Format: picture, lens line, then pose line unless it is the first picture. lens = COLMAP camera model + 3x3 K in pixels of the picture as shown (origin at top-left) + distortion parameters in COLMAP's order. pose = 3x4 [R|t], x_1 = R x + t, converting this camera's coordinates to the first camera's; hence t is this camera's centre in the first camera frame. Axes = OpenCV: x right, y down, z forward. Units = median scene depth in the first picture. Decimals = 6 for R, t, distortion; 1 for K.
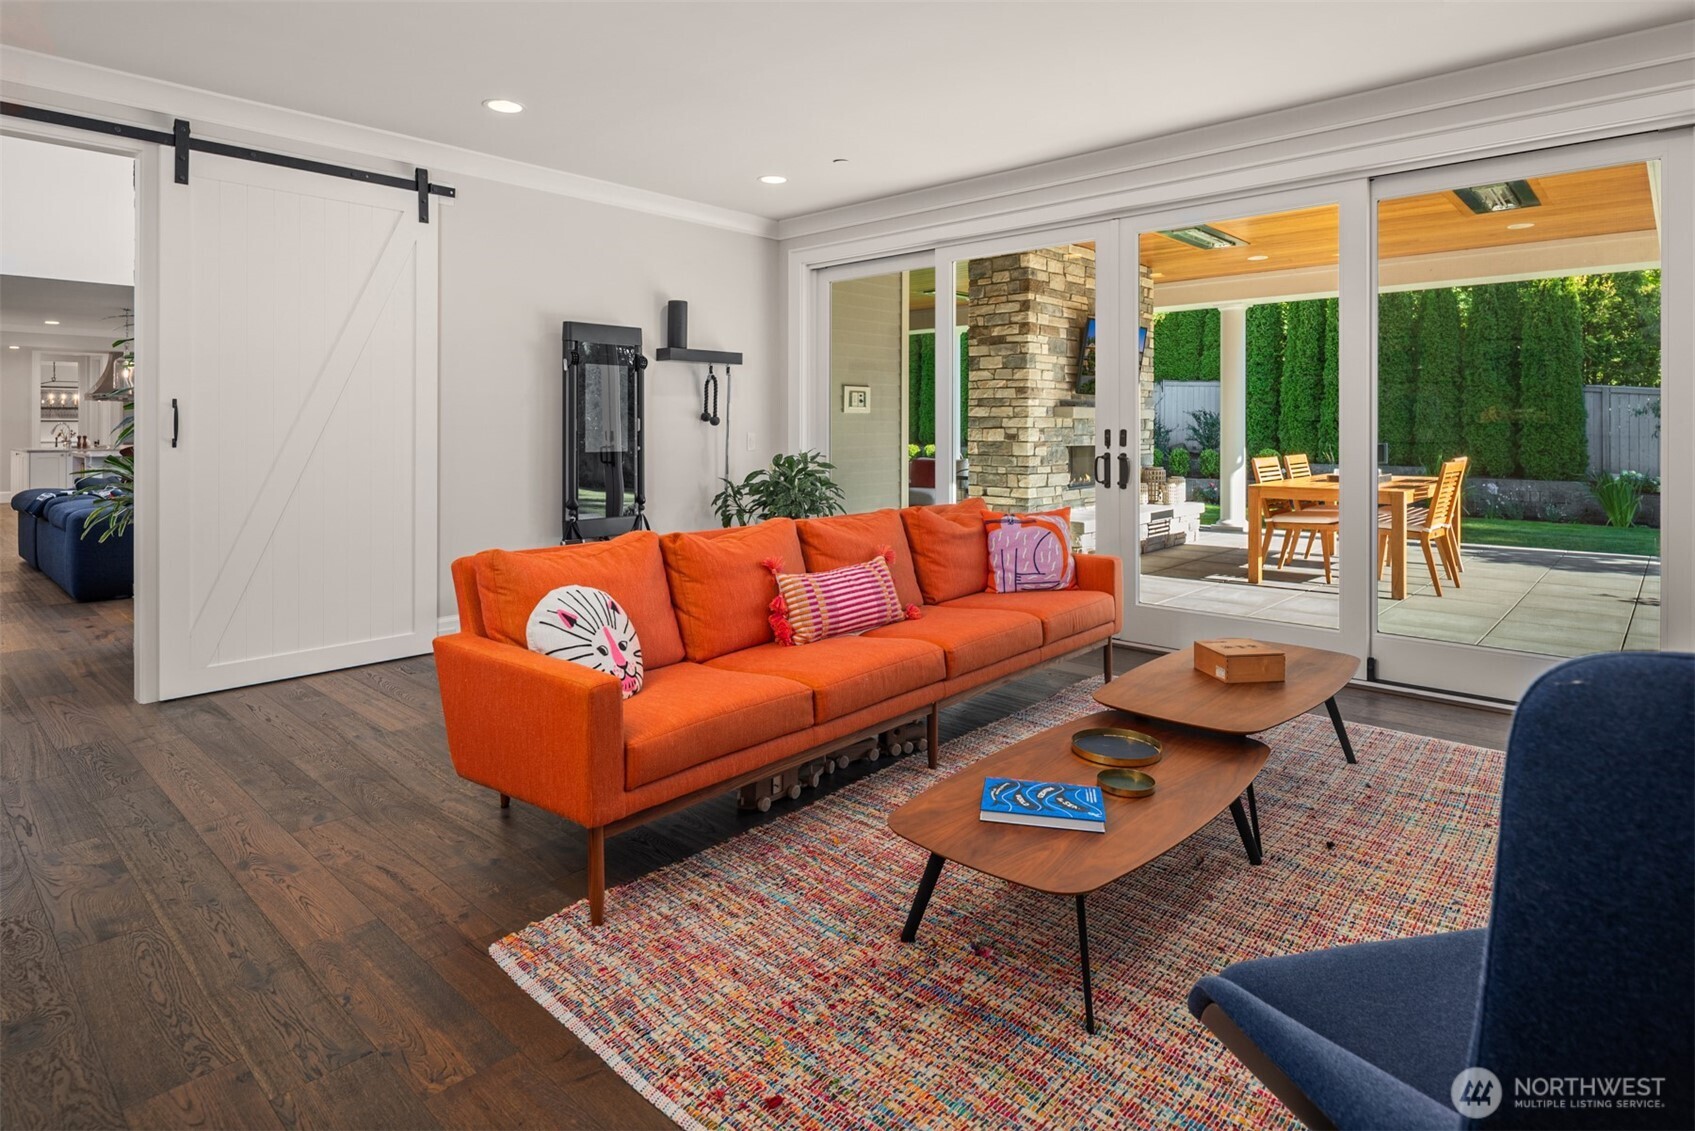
lens RADIAL K [[906.7, 0, 847.5], [0, 906.7, 565.5], [0, 0, 1]] dist [-0.000801, -0.000347]
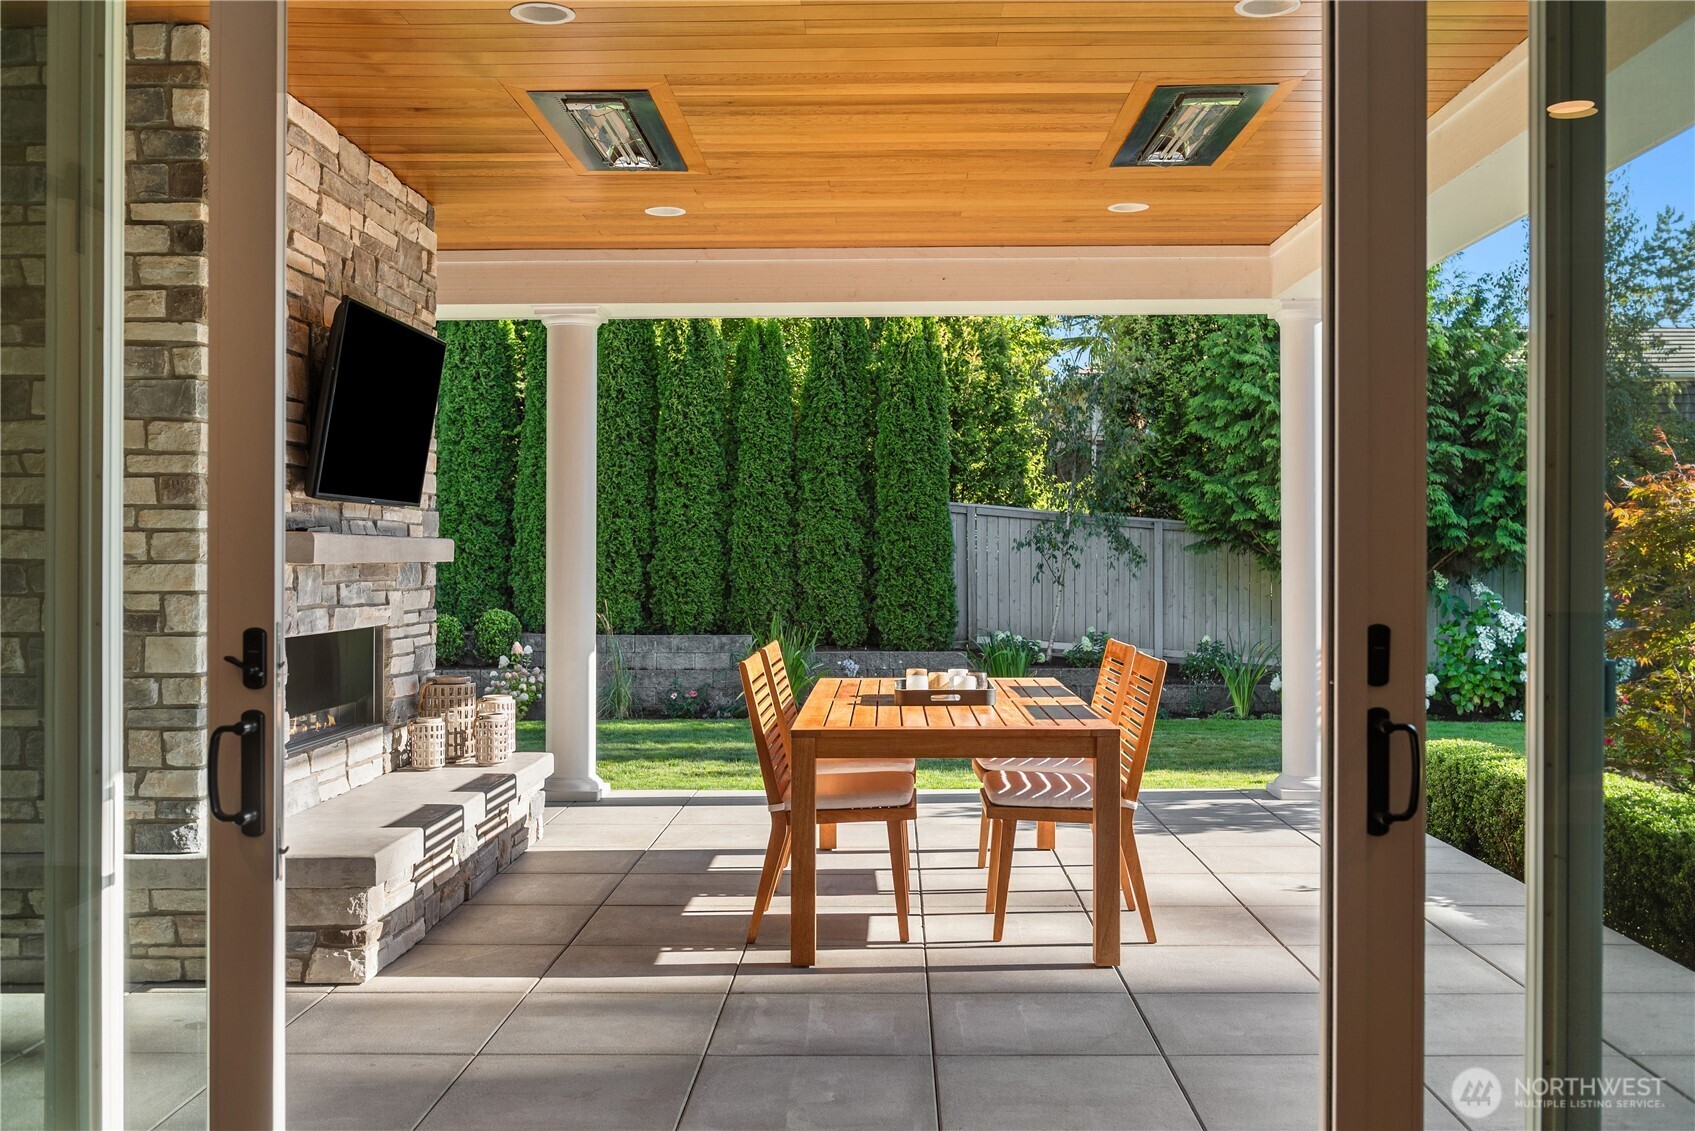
lens RADIAL K [[1649.0, 0, 847.5], [0, 1649.0, 565.5], [0, 0, 1]] dist [-0.004806, -0.001998]
pose [[0.756102, -0.003801, 0.654442, -0.009425], [0.101068, 0.988665, -0.111025, -0.031398], [-0.646602, 0.150089, 0.747916, 0.174007]]
